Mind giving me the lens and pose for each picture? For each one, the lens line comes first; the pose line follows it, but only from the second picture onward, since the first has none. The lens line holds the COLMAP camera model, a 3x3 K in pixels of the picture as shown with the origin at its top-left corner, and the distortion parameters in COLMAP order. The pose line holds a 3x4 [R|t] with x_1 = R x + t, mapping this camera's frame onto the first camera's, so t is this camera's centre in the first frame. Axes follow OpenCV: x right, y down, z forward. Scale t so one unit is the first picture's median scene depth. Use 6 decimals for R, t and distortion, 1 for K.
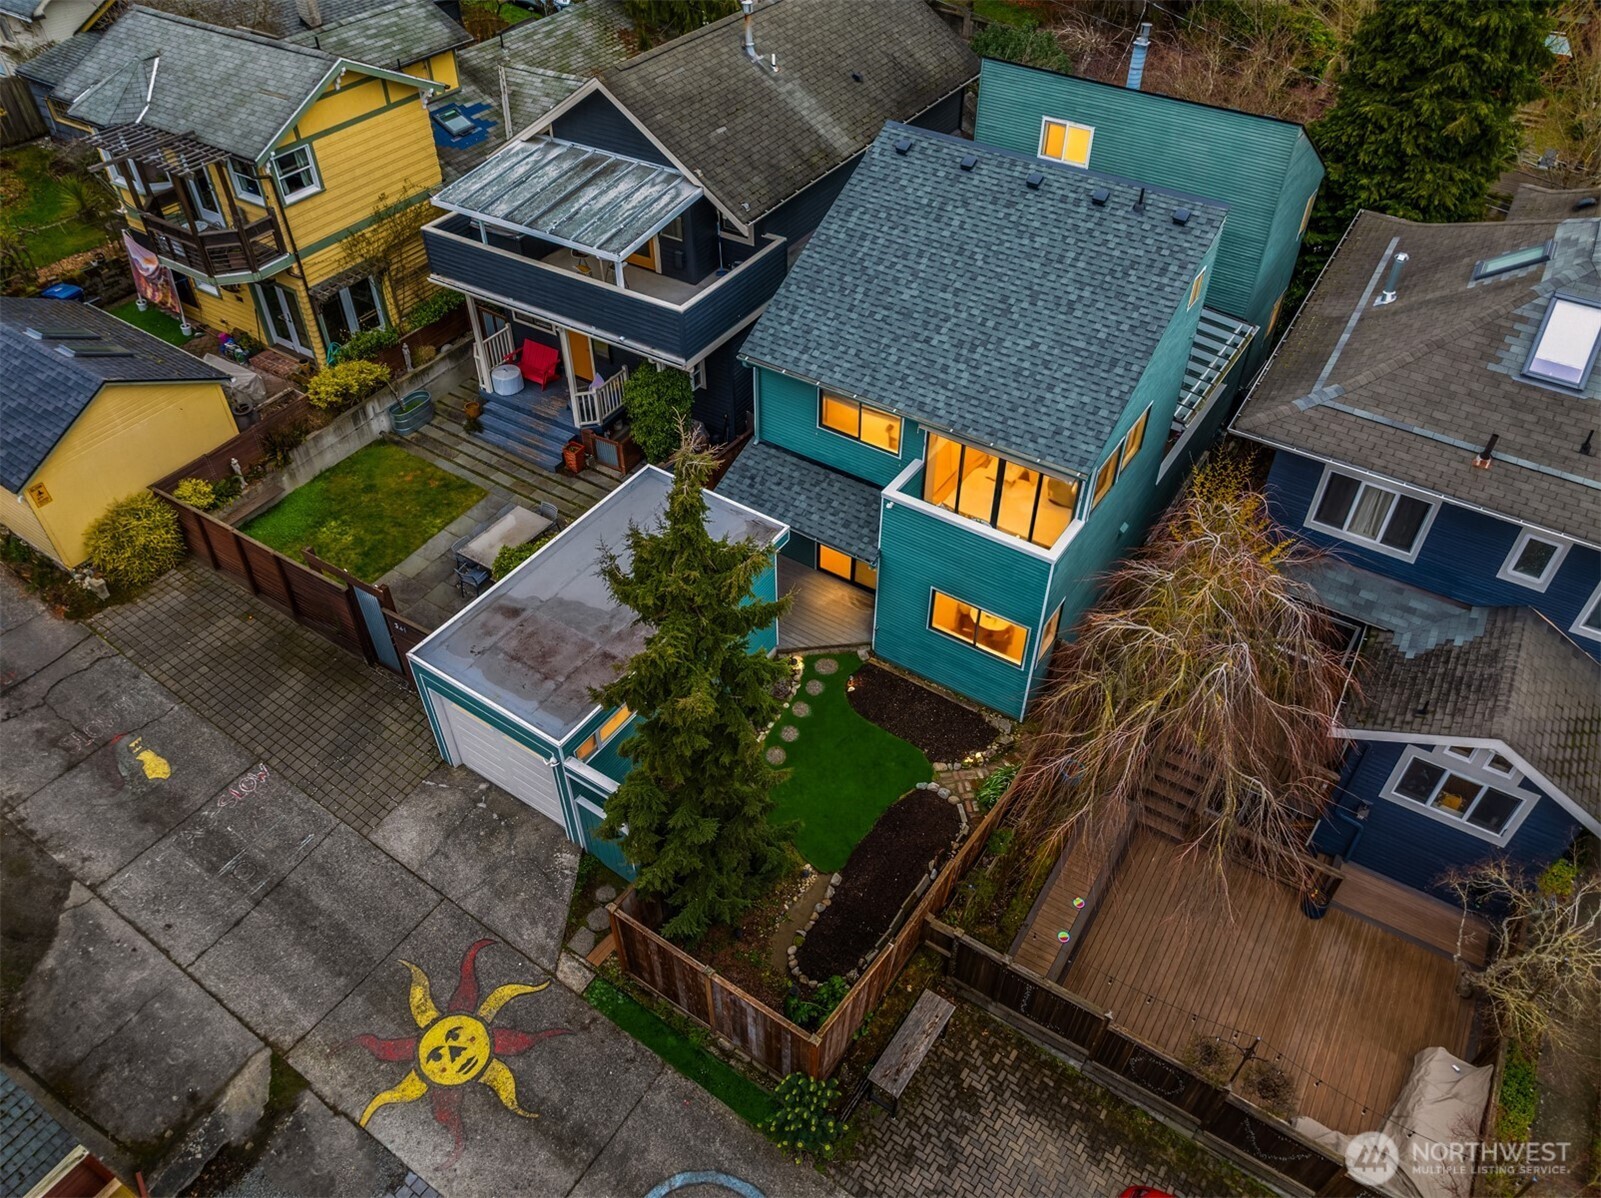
lens RADIAL K [[1133.5, 0, 800.5], [0, 1133.5, 599.0], [0, 0, 1]] dist [-0.064132, 0.032174]
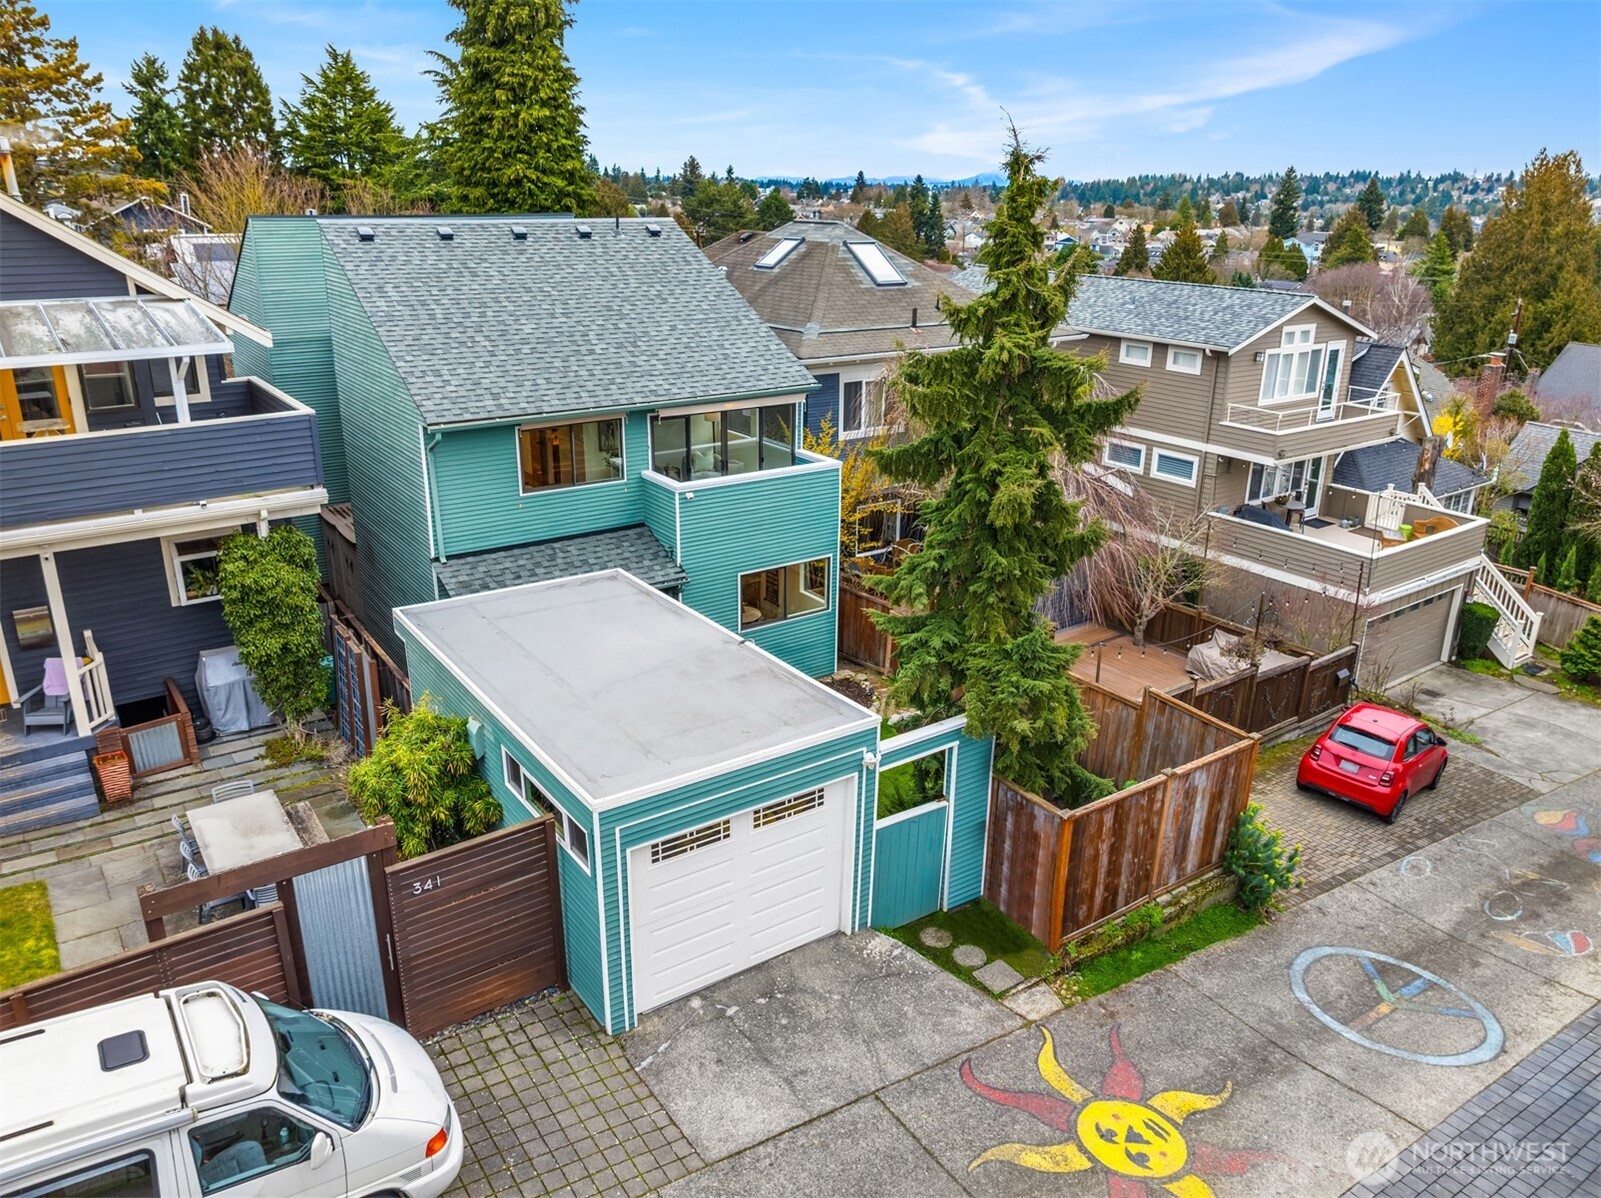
lens RADIAL K [[1133.5, 0, 800.5], [0, 1133.5, 599.0], [0, 0, 1]] dist [-0.064132, 0.032174]
pose [[0.366186, -0.314921, 0.875632, -0.448460], [0.620754, 0.783689, 0.022257, 0.010316], [-0.693233, 0.535402, 0.482465, 0.340636]]
